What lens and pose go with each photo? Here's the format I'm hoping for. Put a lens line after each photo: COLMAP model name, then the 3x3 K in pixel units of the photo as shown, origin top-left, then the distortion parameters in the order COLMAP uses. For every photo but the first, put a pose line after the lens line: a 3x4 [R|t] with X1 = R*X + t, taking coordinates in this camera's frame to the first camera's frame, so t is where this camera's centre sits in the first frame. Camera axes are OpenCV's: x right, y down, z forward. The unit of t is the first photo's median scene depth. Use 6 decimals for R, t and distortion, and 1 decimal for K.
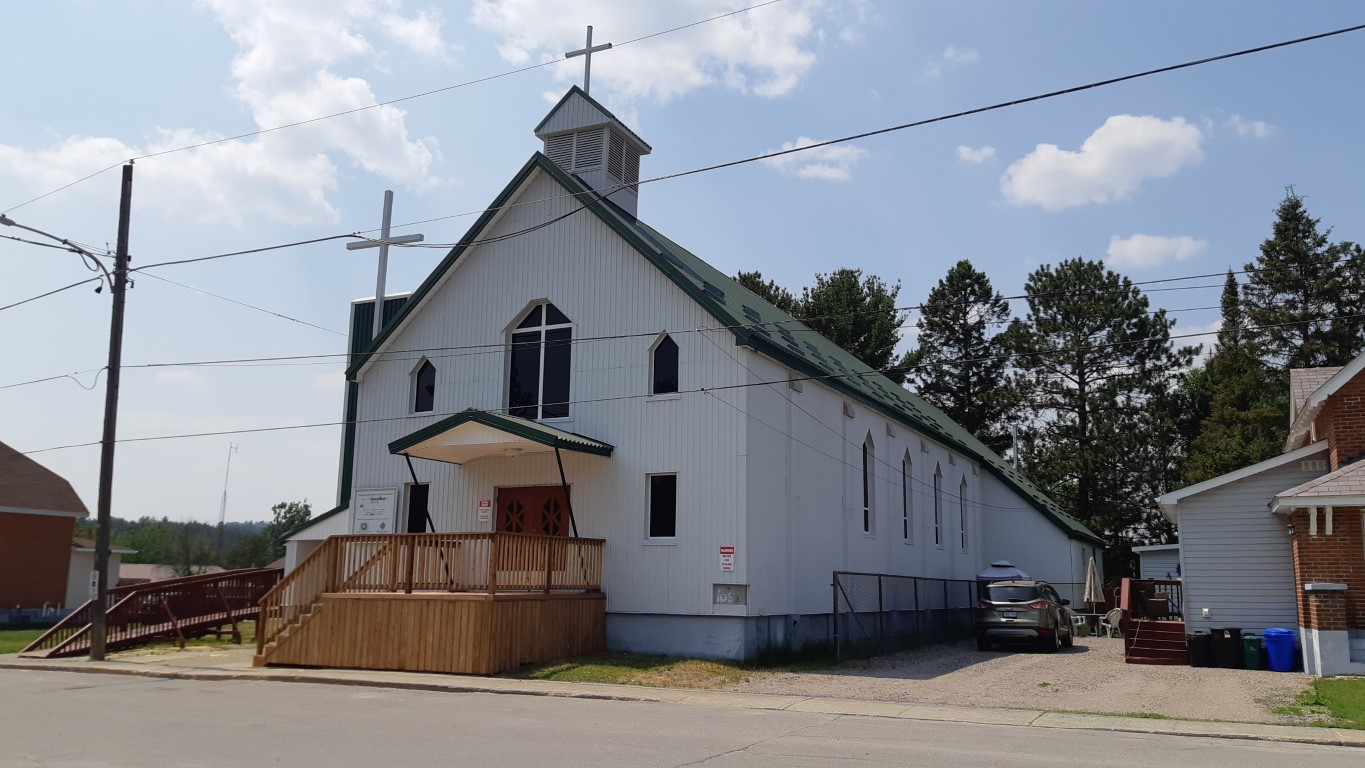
lens RADIAL K [[1056.8, 0, 664.3], [0, 1056.8, 388.8], [0, 0, 1]] dist [0.121418, -0.228704]
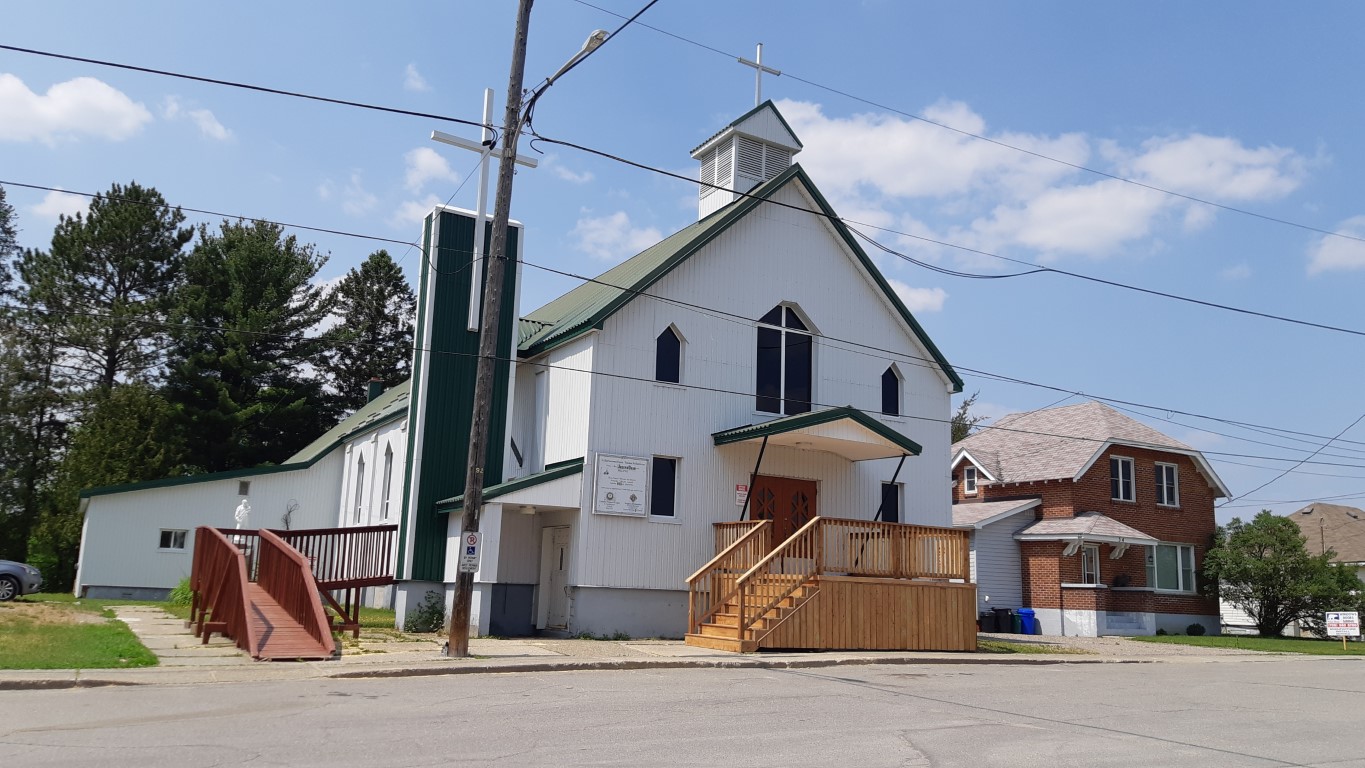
lens RADIAL K [[1056.8, 0, 664.3], [0, 1056.8, 388.8], [0, 0, 1]] dist [0.121418, -0.228704]
pose [[0.553017, 0.163958, 0.816878, -1.034441], [-0.180872, 0.980689, -0.074388, 0.102112], [-0.813300, -0.106613, 0.571994, 0.483588]]
